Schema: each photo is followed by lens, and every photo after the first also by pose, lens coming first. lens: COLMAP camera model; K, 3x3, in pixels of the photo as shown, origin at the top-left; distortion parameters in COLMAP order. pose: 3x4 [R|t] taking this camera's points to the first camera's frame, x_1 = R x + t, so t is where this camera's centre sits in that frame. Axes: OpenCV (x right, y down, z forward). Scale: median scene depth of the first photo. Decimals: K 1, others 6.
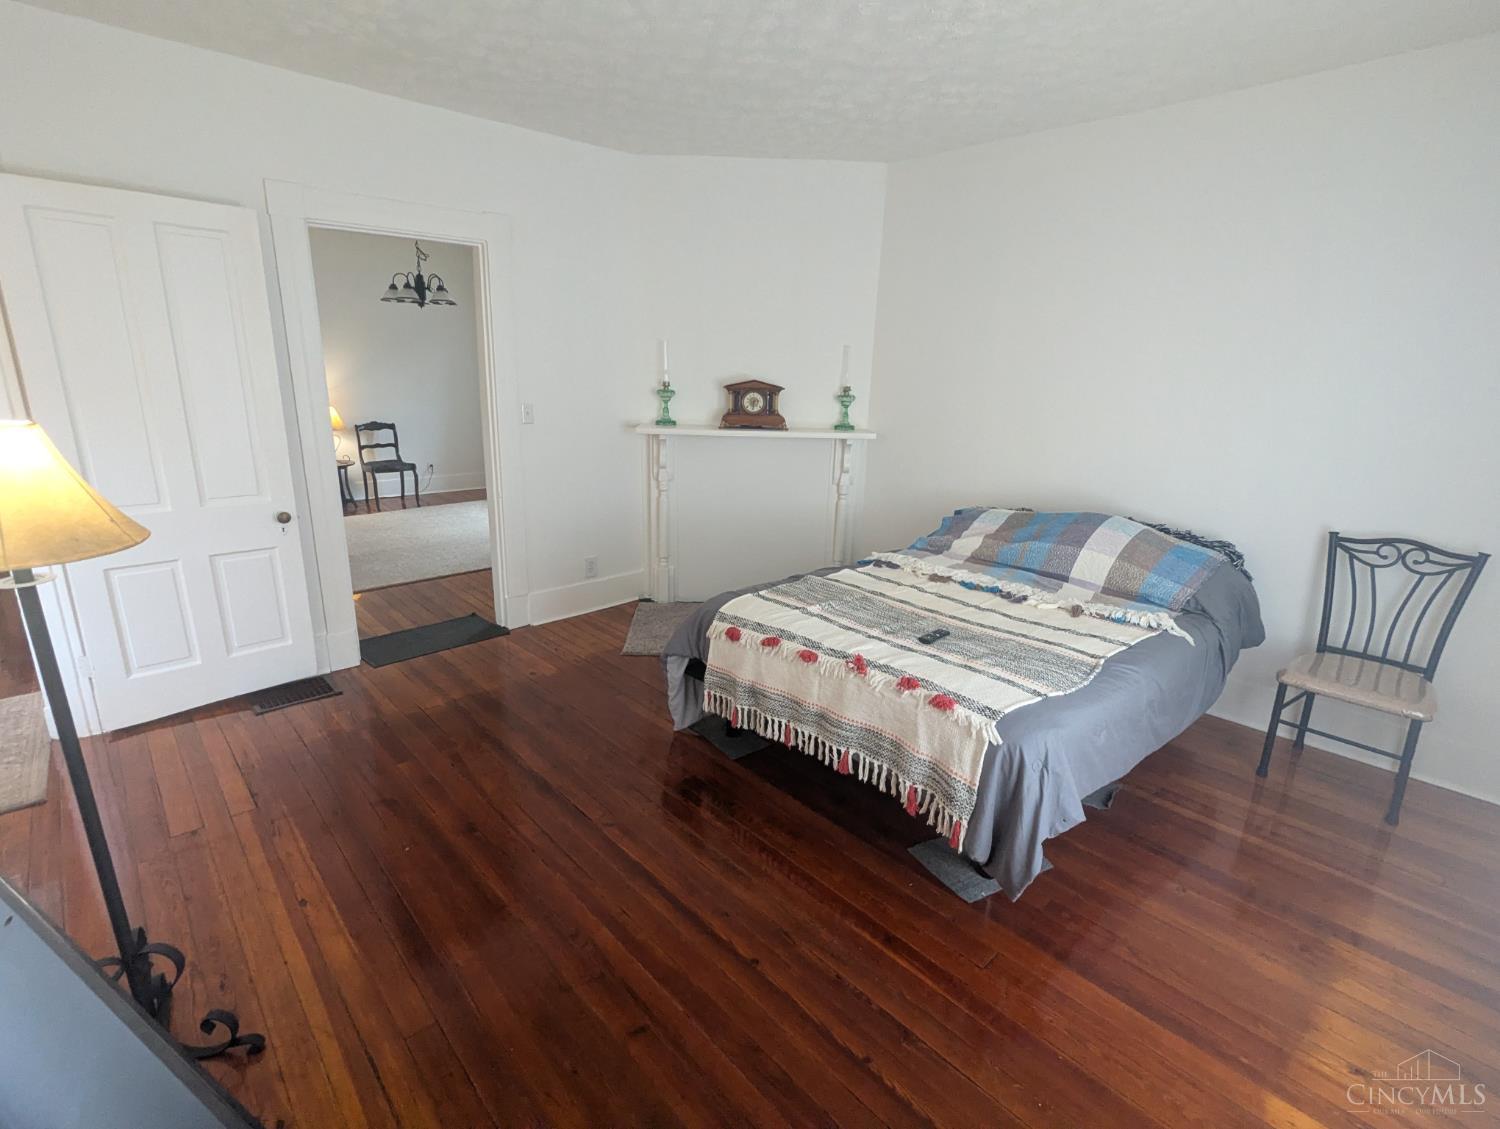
lens RADIAL K [[707.2, 0, 750.0], [0, 707.2, 564.5], [0, 0, 1]] dist [-0.001343, -0.000614]
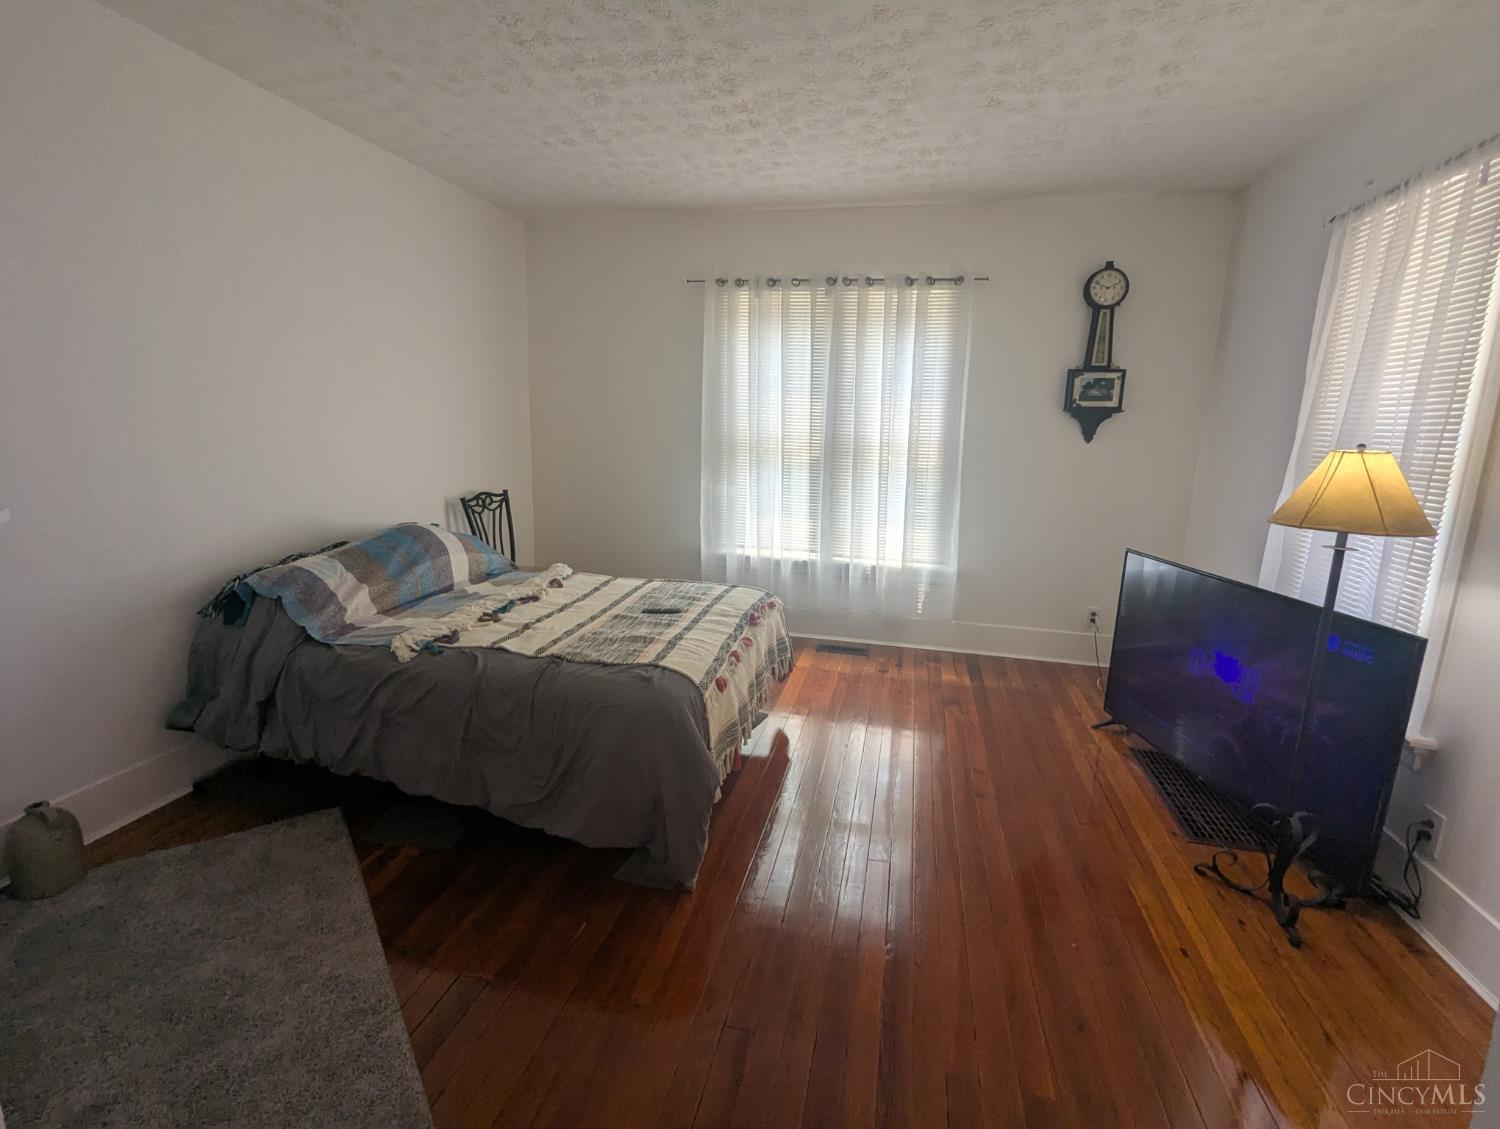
lens RADIAL K [[707.2, 0, 750.0], [0, 707.2, 564.5], [0, 0, 1]] dist [-0.001343, -0.000614]
pose [[-0.546776, -0.213224, 0.809674, -0.724299], [0.190056, 0.910180, 0.368038, -0.358302], [-0.815423, 0.355117, -0.457140, 1.286270]]
